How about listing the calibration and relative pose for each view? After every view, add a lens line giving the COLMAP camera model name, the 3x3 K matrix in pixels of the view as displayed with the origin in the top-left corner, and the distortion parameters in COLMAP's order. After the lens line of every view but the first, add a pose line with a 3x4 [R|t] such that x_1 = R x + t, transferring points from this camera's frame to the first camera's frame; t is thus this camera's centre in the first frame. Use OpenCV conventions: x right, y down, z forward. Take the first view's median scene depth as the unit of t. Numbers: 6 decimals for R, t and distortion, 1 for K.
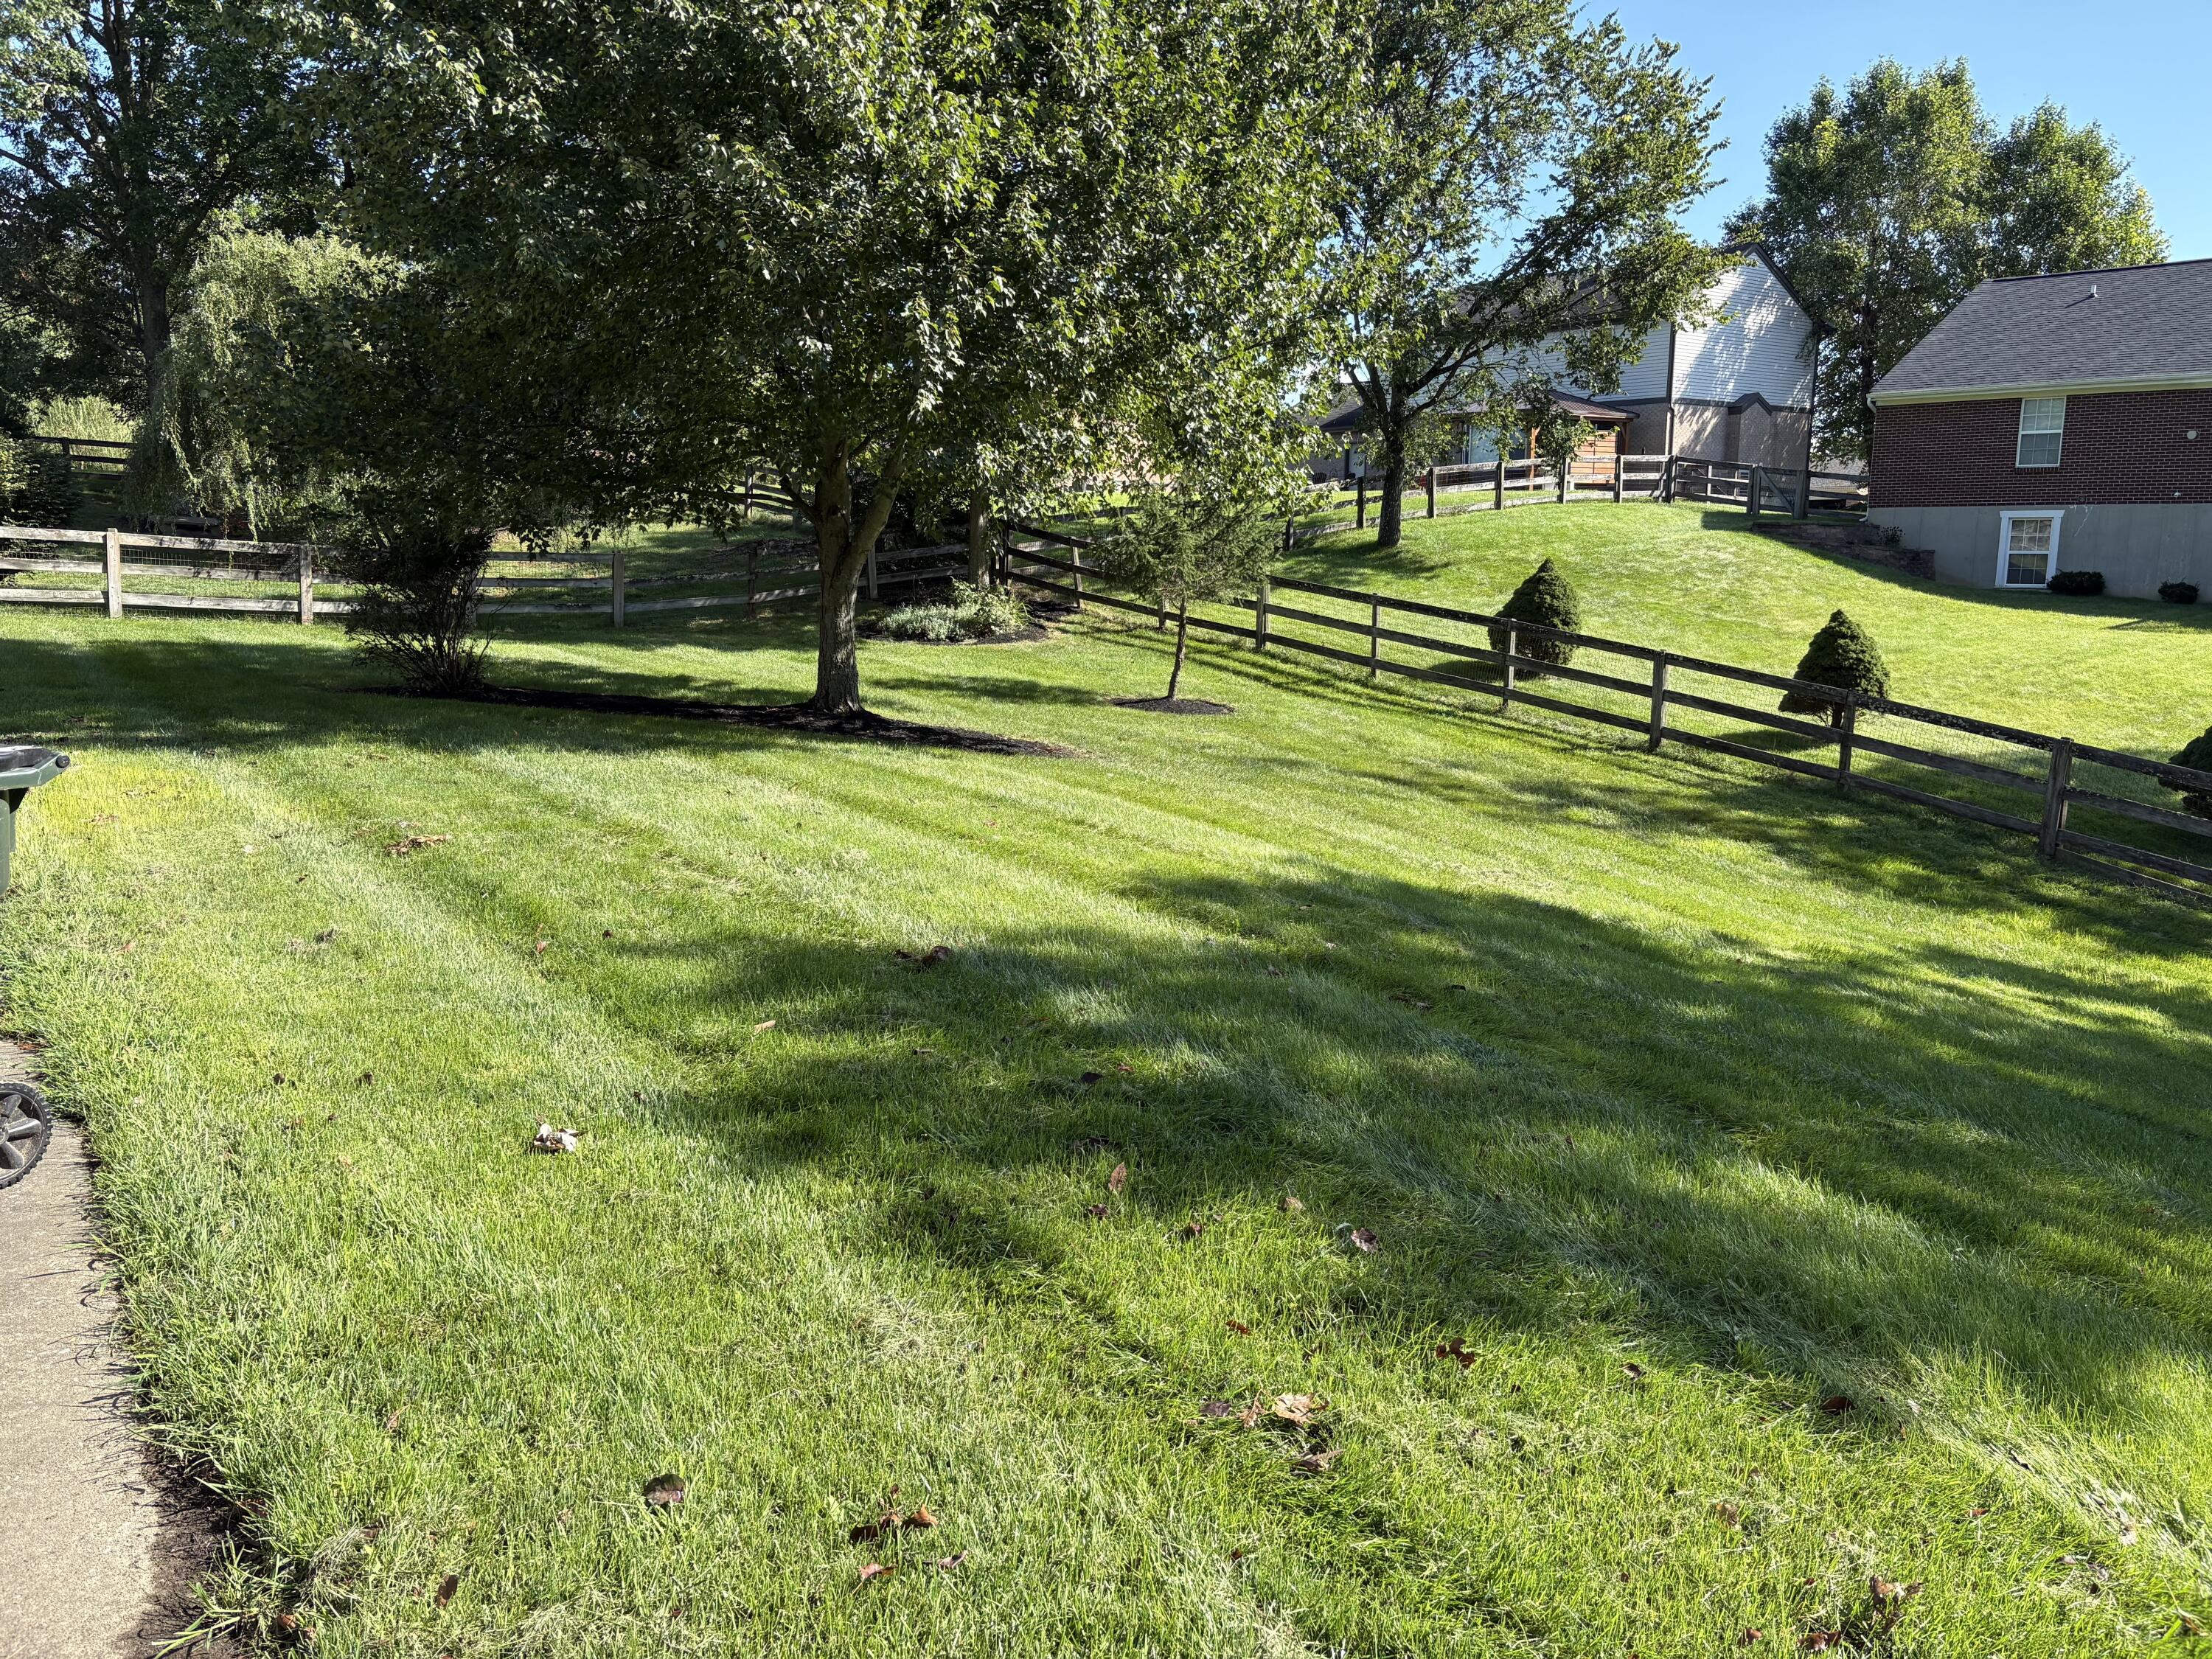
lens RADIAL K [[1691.7, 0, 1106.0], [0, 1691.7, 829.5], [0, 0, 1]] dist [0.039339, -0.052877]
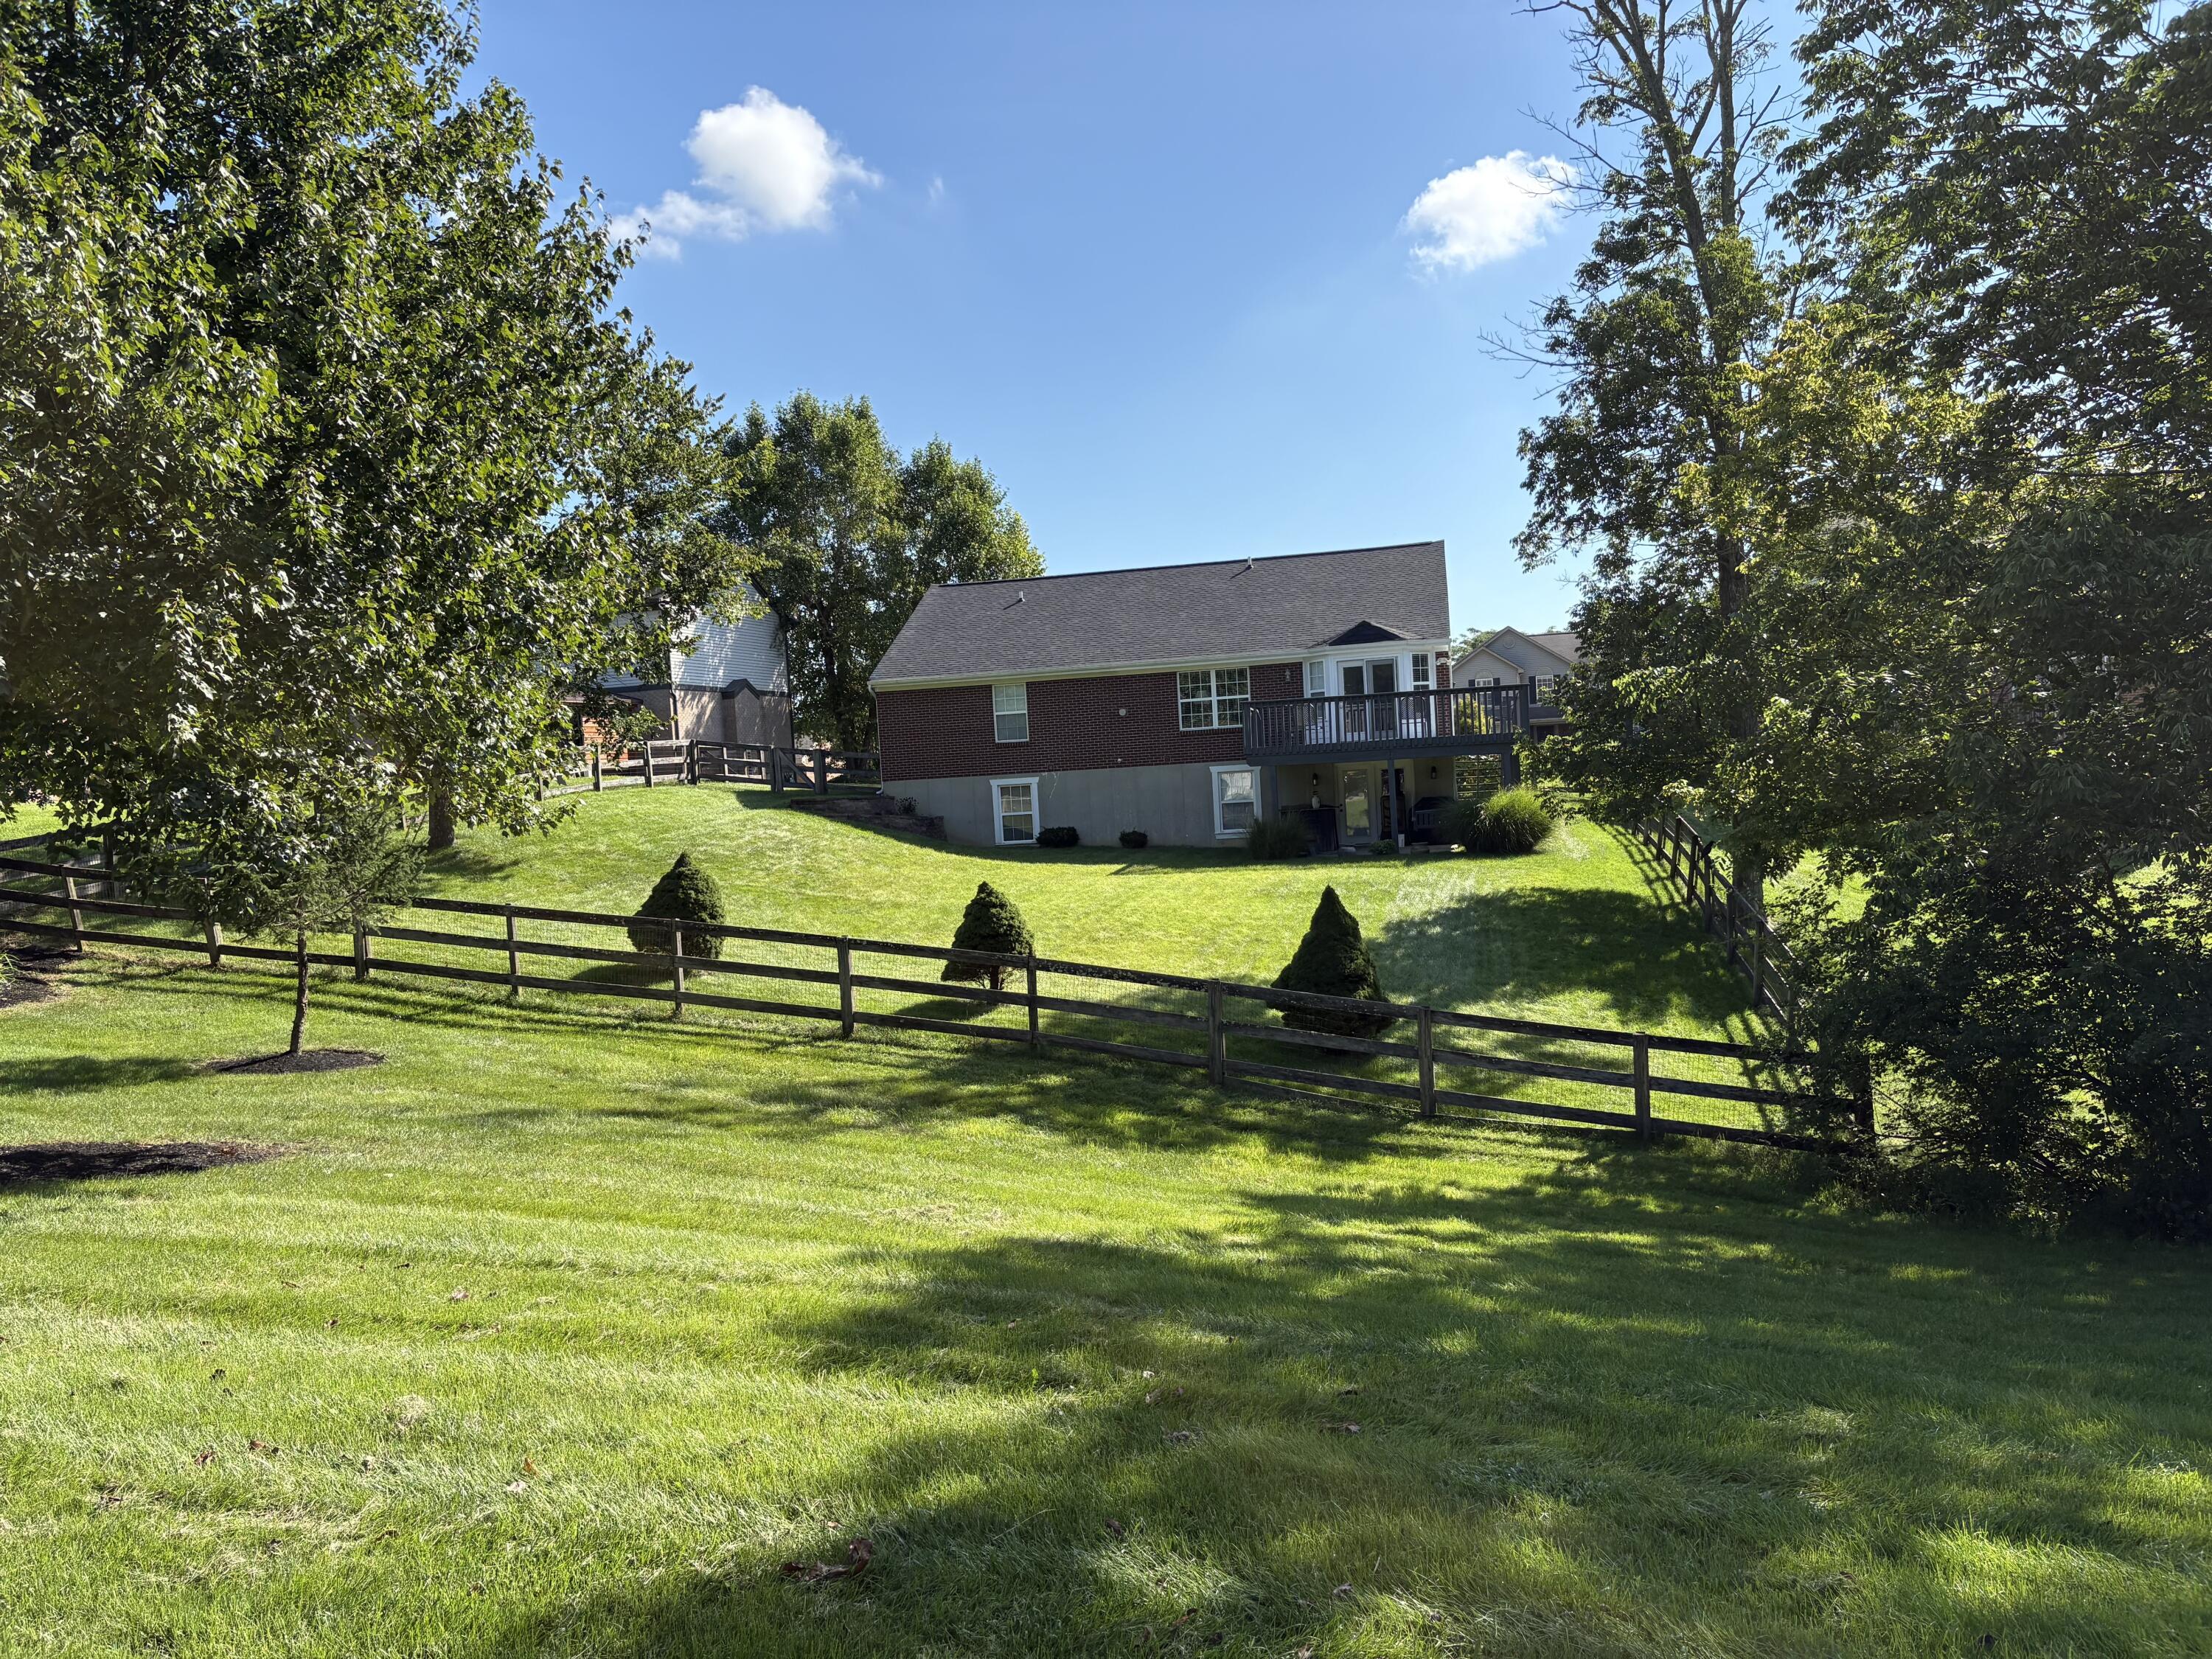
lens RADIAL K [[1650.0, 0, 1107.1], [0, 1650.0, 847.7], [0, 0, 1]] dist [0.005955, 0.000423]
pose [[0.794856, -0.071380, 0.602585, -0.112081], [0.157066, 0.983415, -0.090691, -0.036443], [-0.586117, 0.166732, 0.792885, 0.099540]]
